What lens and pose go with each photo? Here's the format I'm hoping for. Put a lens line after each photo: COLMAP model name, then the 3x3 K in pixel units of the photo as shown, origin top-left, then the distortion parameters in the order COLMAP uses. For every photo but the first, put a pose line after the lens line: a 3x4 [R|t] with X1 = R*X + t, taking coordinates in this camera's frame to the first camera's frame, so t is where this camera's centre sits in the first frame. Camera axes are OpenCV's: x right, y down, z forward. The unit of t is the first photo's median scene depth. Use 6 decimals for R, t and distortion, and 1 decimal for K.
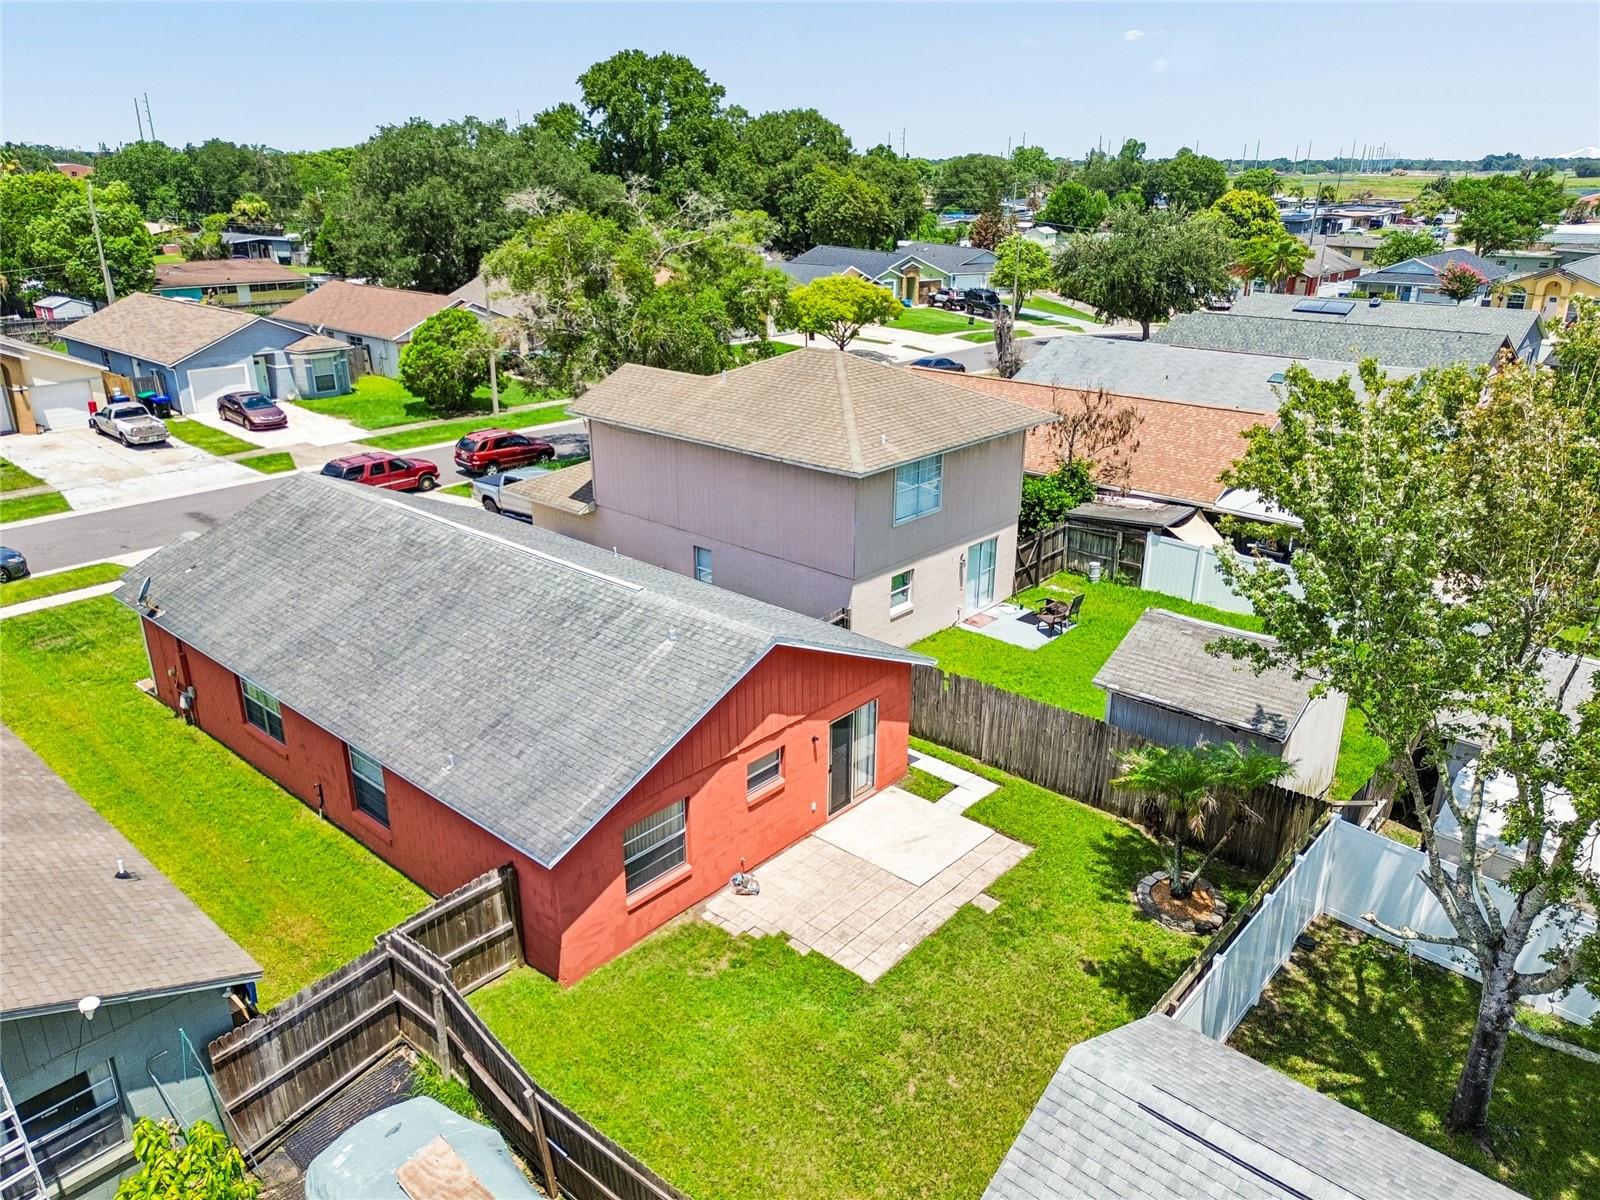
lens RADIAL K [[1130.6, 0, 796.6], [0, 1130.6, 591.0], [0, 0, 1]] dist [0.073168, -0.070715]
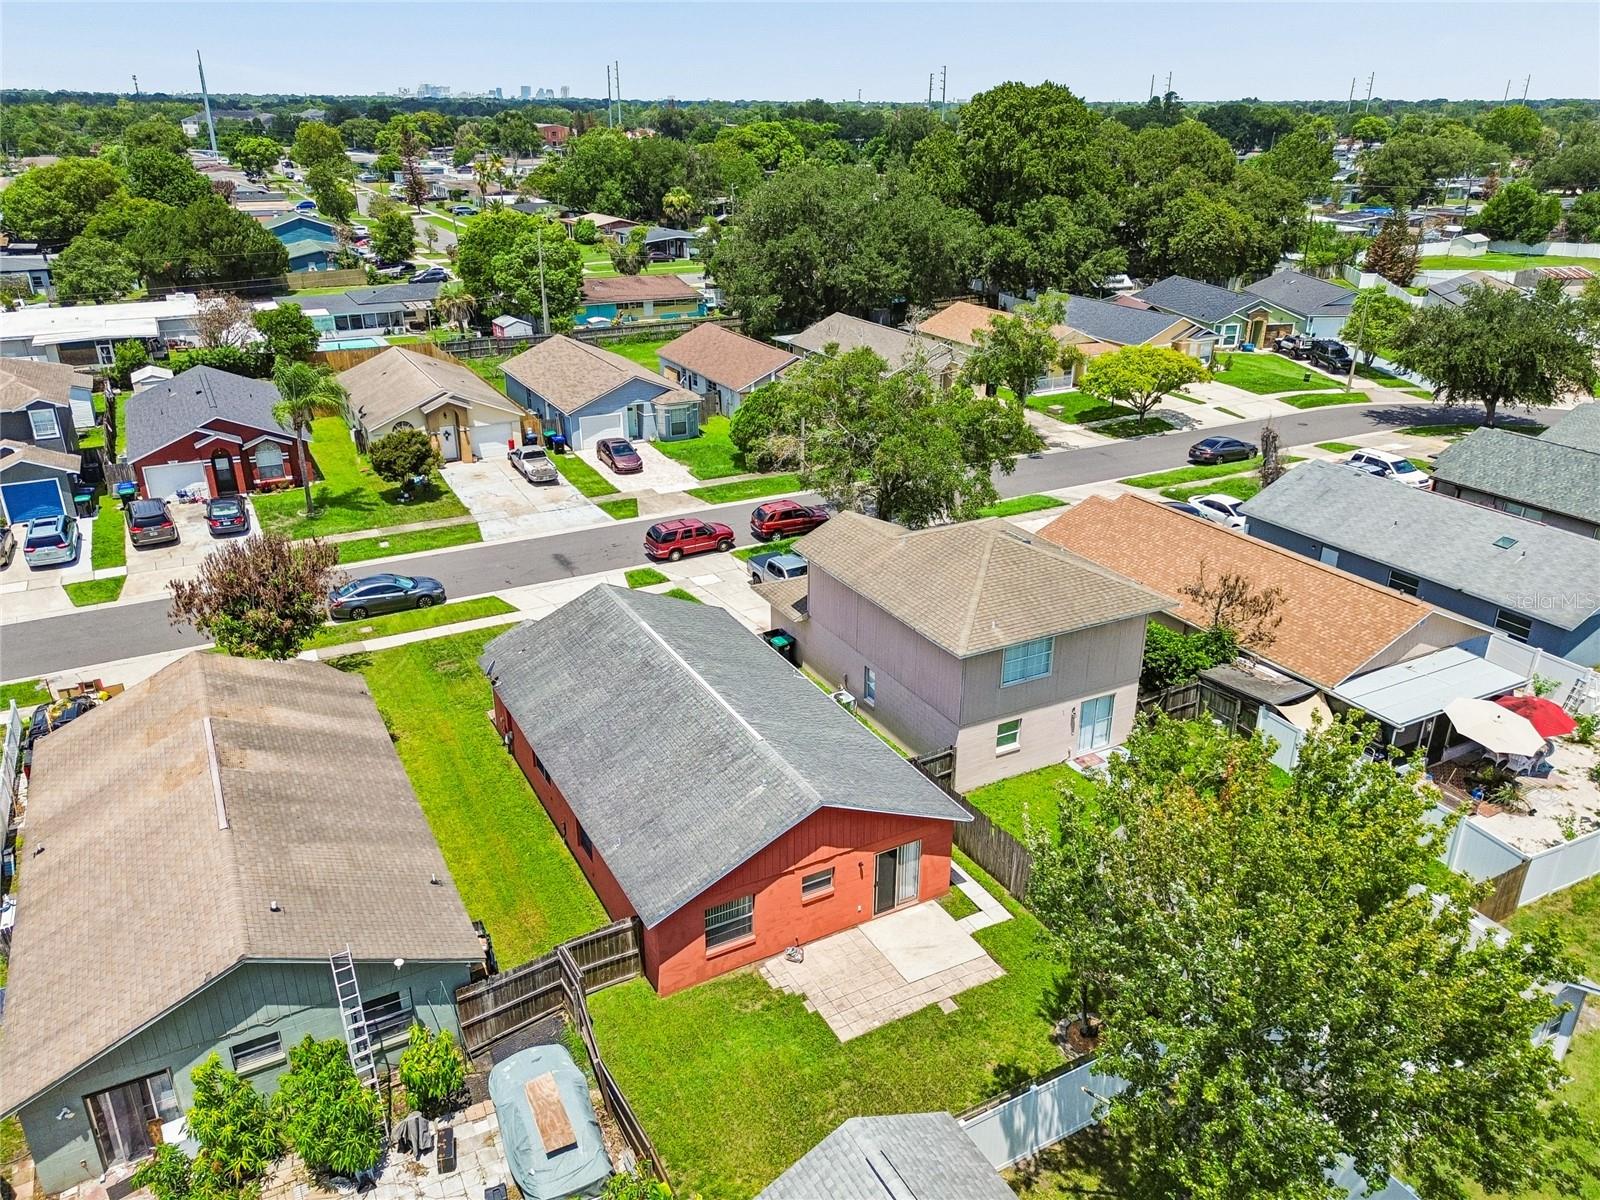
lens RADIAL K [[1146.1, 0, 796.8], [0, 1146.1, 594.3], [0, 0, 1]] dist [0.068307, -0.067158]
pose [[0.941103, 0.131352, -0.311564, 0.211423], [-0.117918, 0.991107, 0.061660, -0.175488], [0.316893, -0.021289, 0.948222, -0.247058]]
